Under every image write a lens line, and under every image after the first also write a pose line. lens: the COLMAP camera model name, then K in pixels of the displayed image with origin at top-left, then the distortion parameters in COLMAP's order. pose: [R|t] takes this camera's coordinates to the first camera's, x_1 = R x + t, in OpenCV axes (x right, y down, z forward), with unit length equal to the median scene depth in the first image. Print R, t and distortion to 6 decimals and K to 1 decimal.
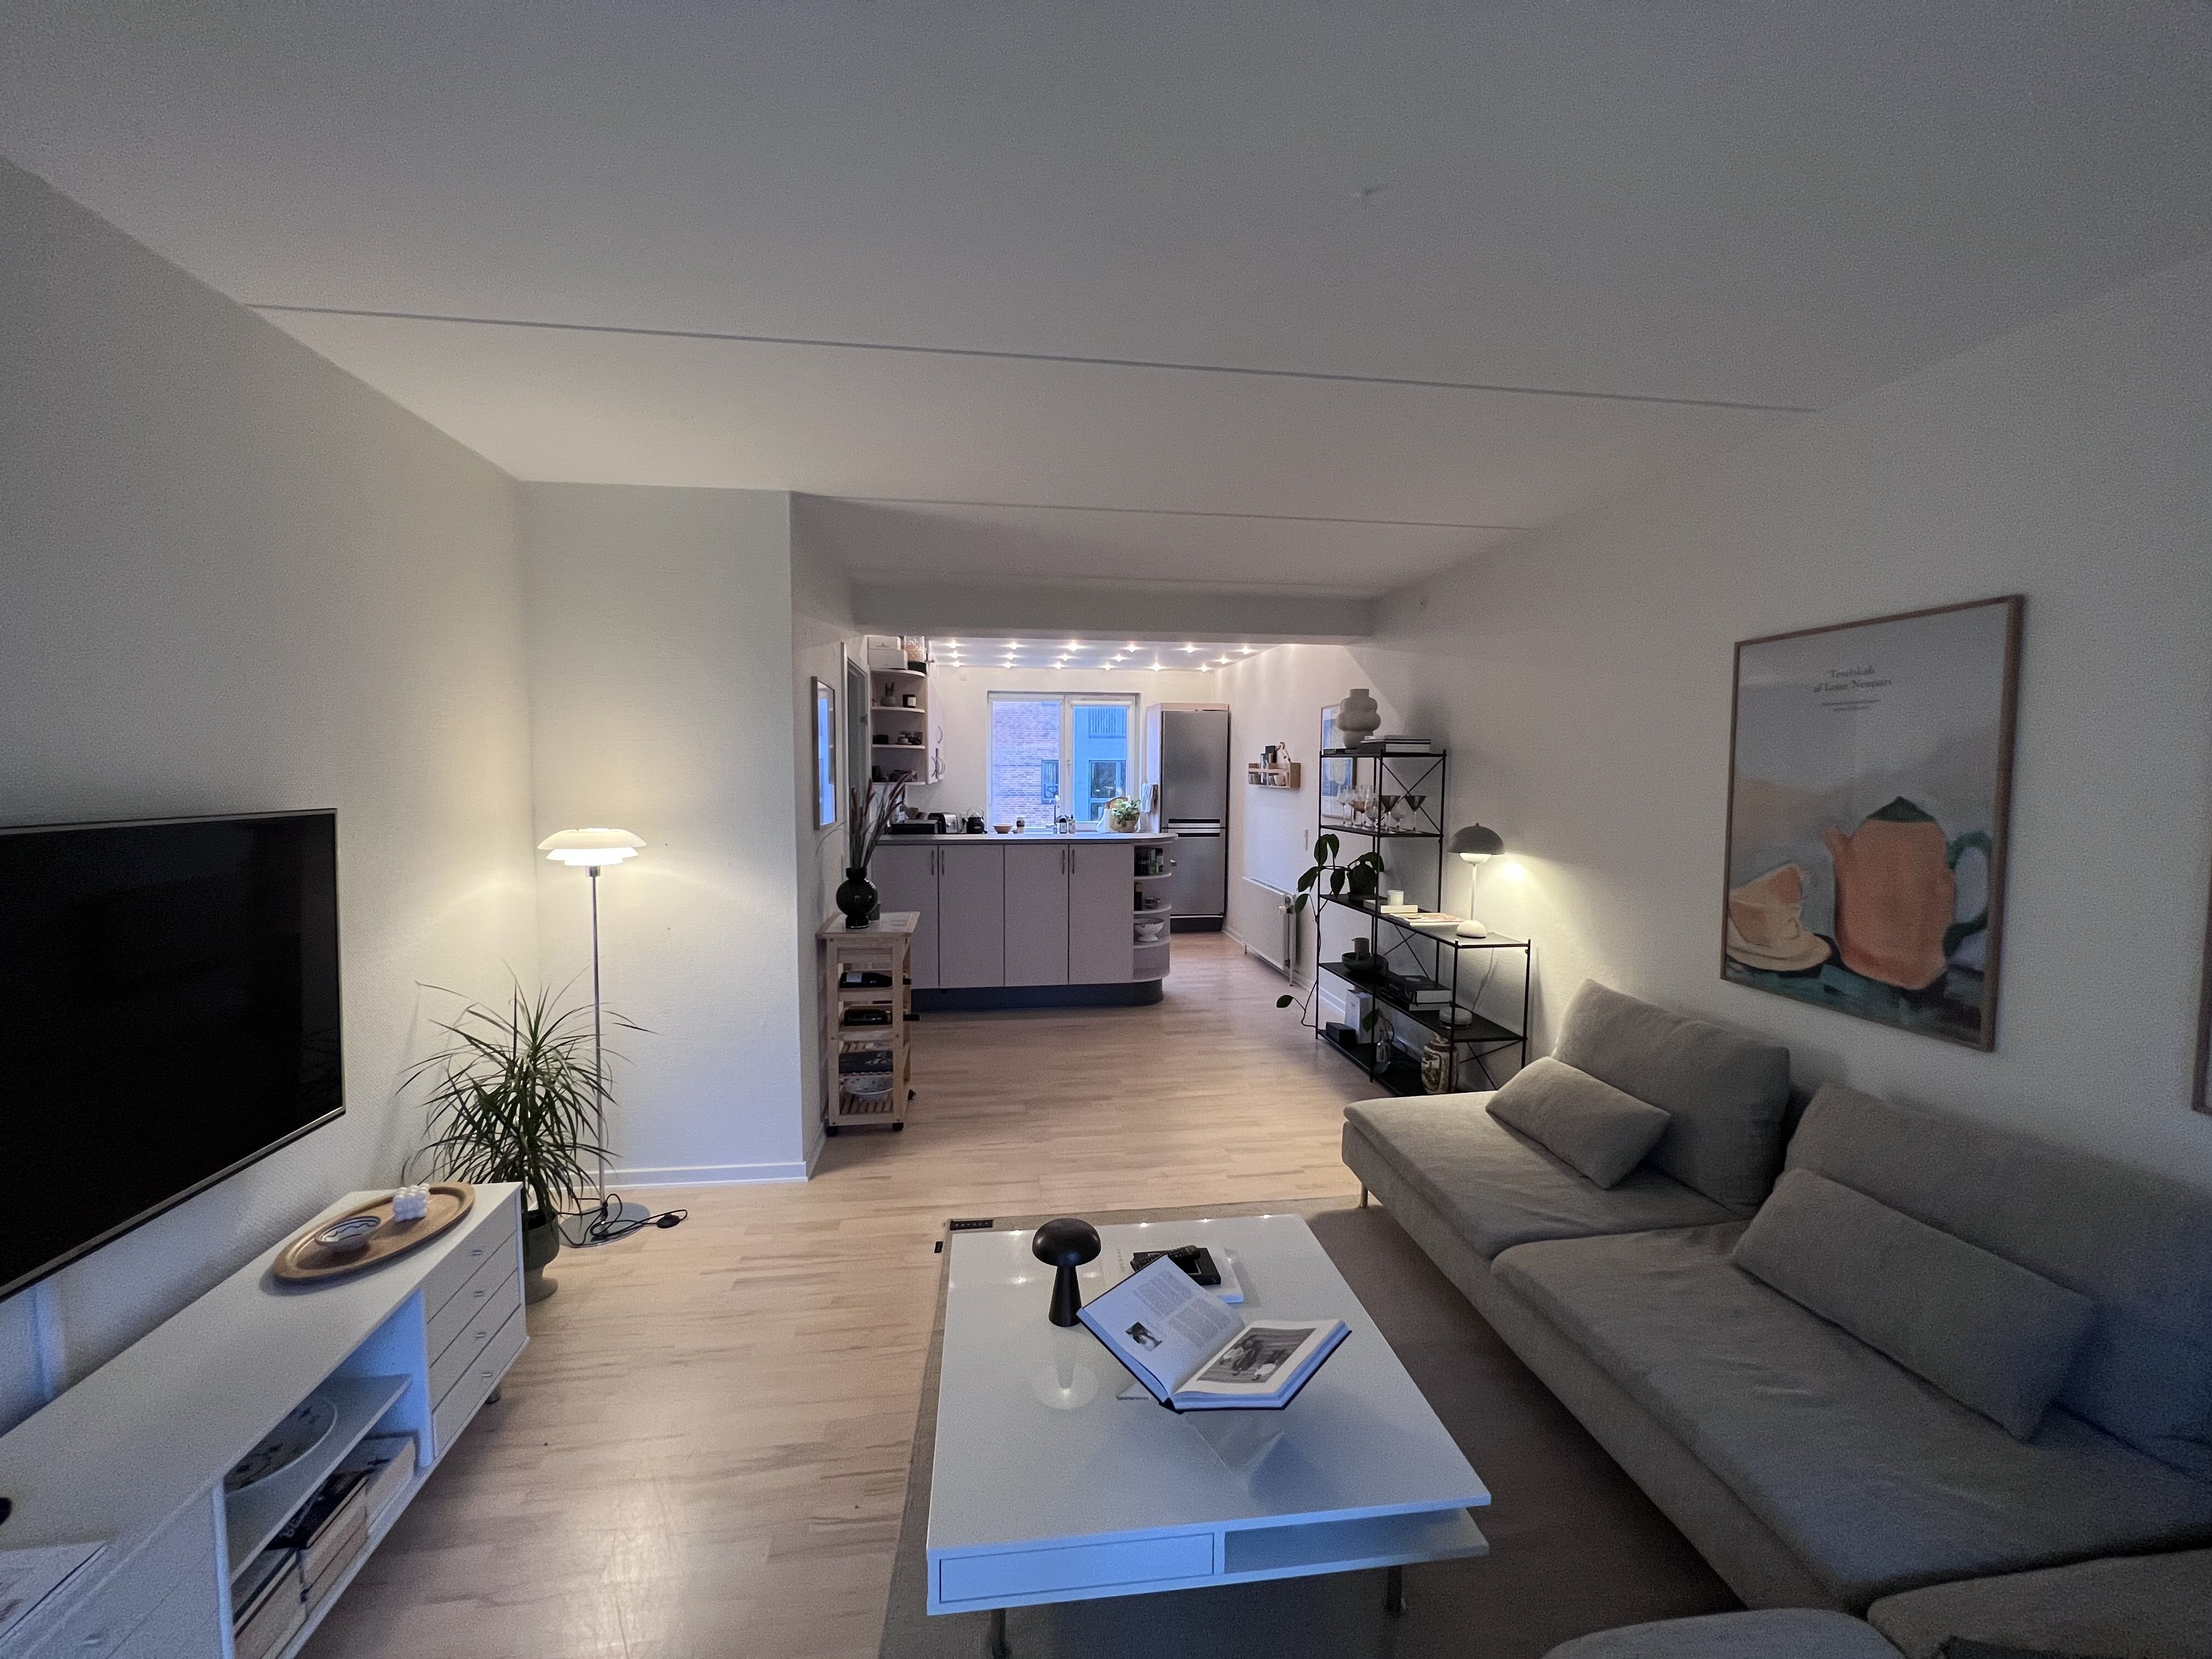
lens RADIAL K [[890.5, 0, 1091.6], [0, 890.5, 834.8], [0, 0, 1]] dist [0.022777, -0.000015]
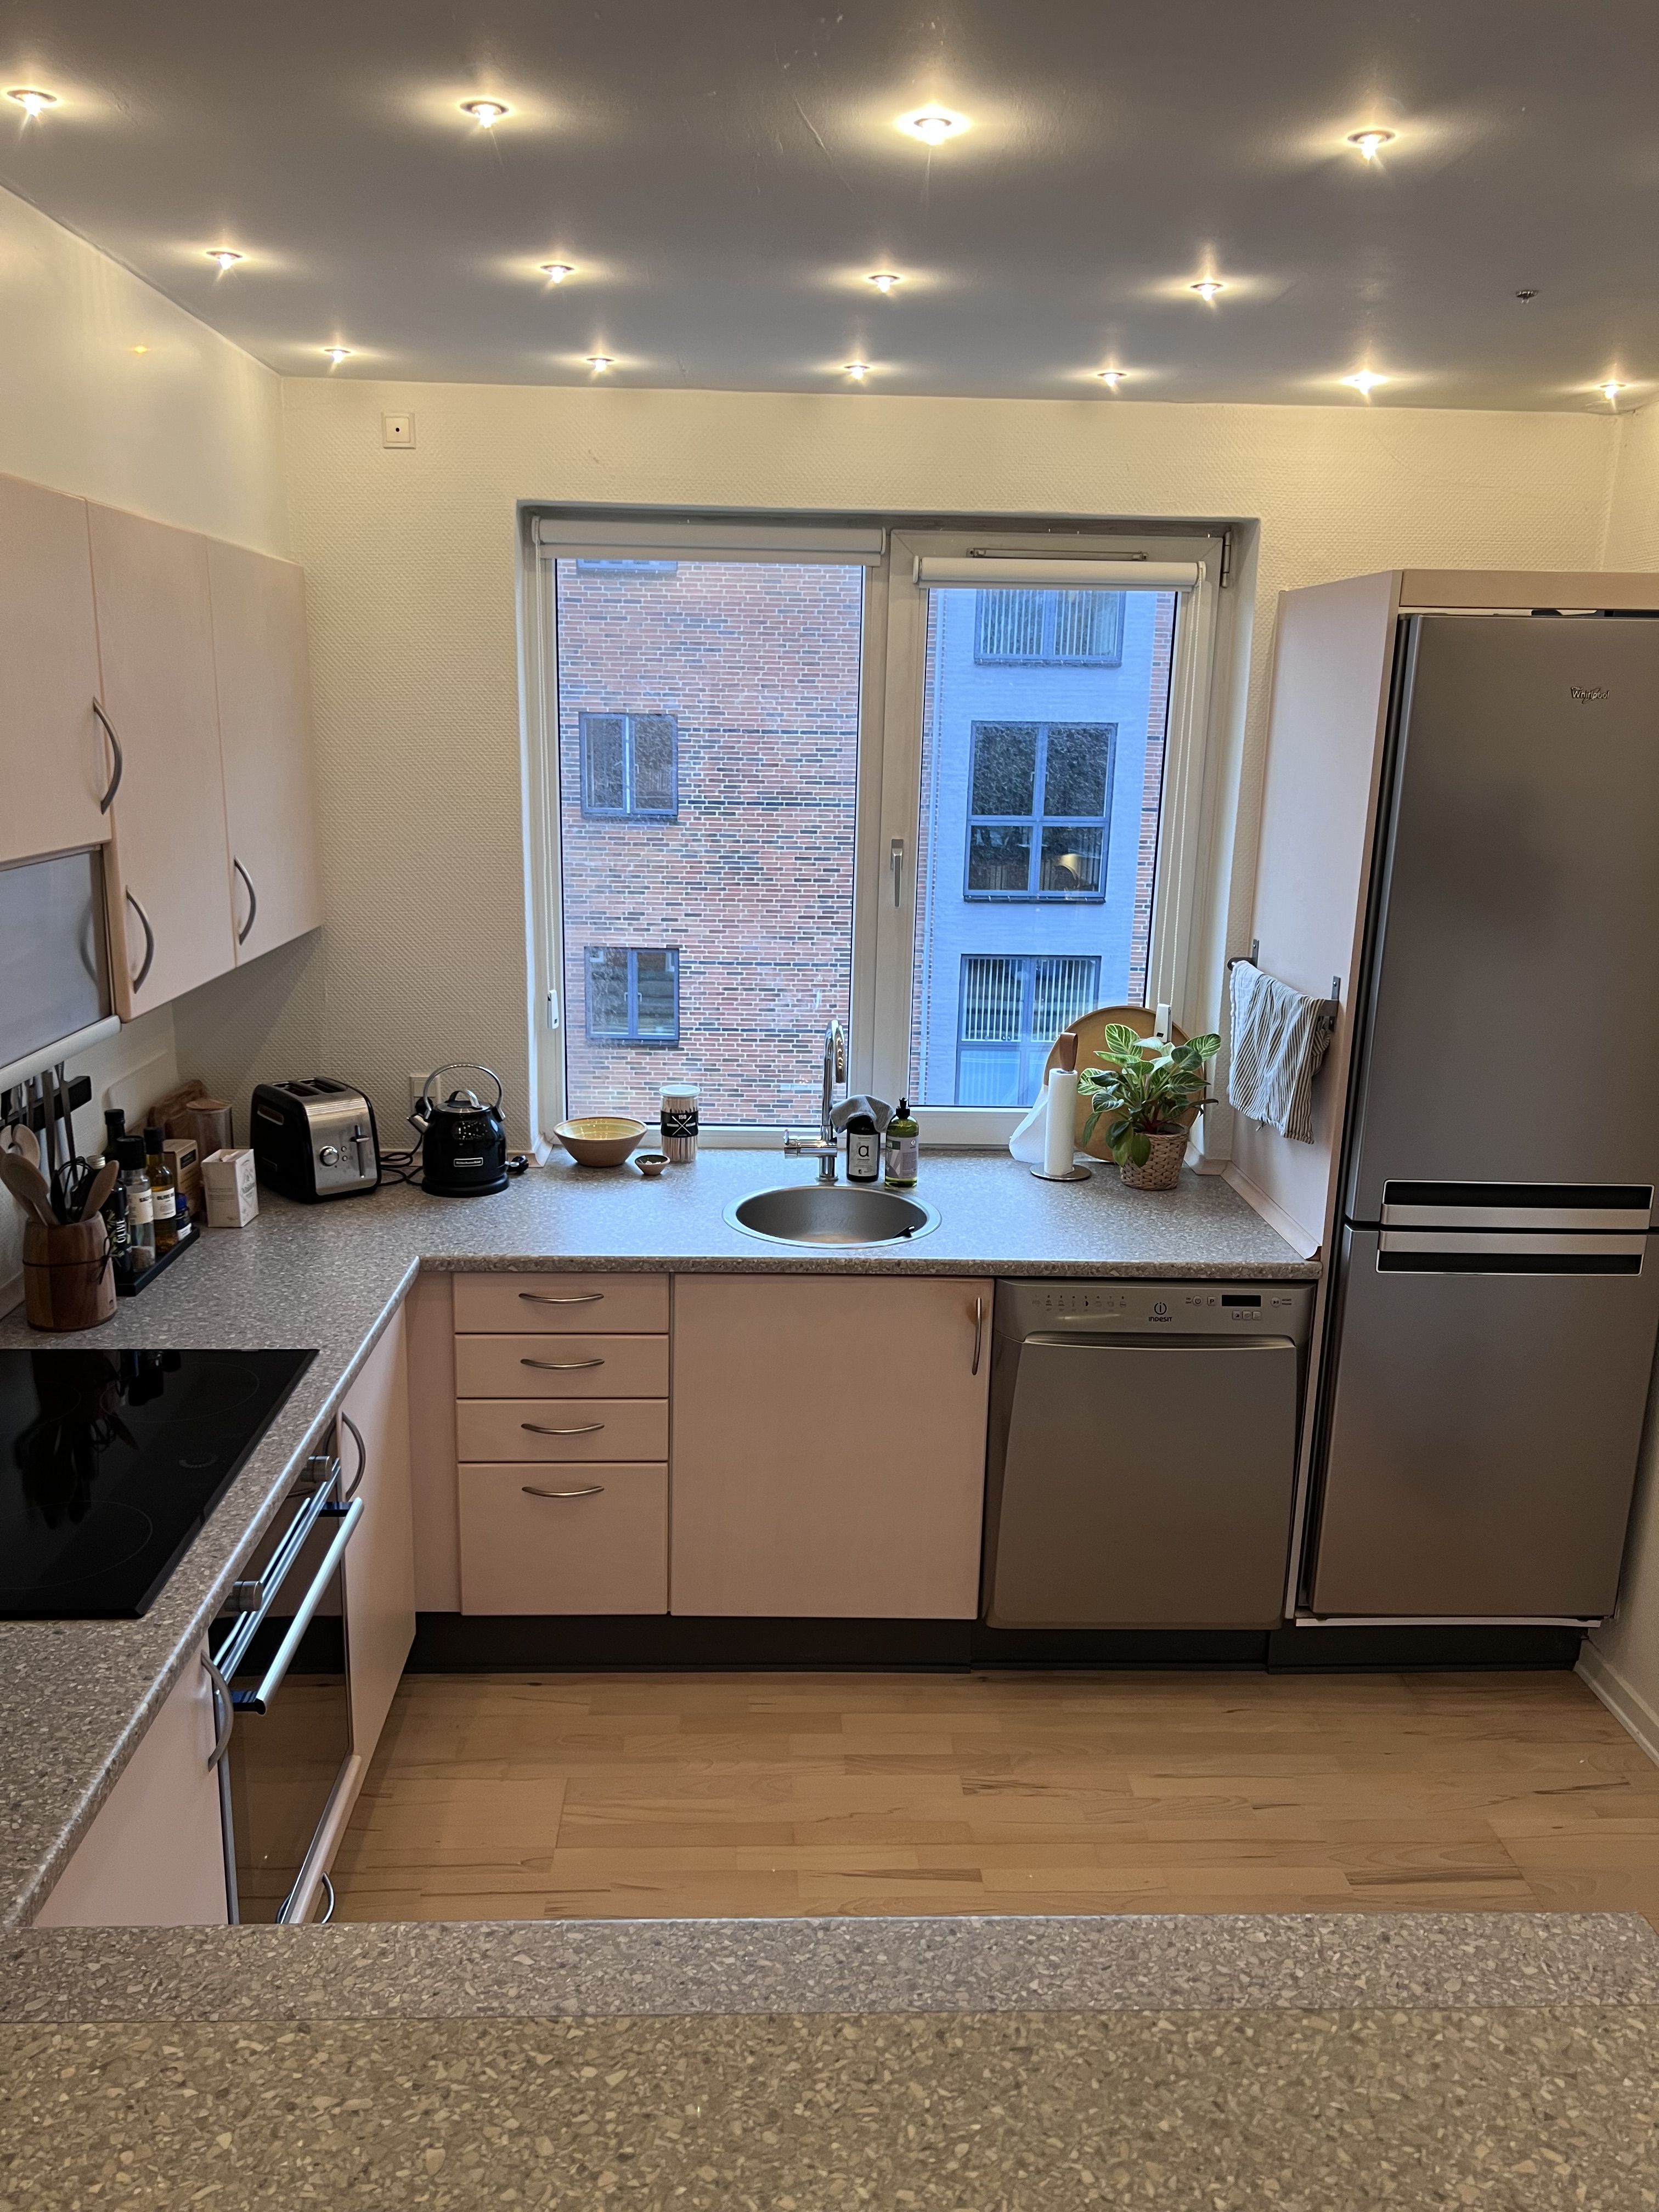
lens RADIAL K [[1675.5, 0, 834.7], [0, 1675.5, 1102.4], [0, 0, 1]] dist [0.104755, -0.011612]
pose [[0.995654, 0.040486, -0.083866, -0.004771], [-0.026287, 0.986116, 0.163966, -0.089811], [0.089340, -0.161048, 0.982895, 0.587734]]
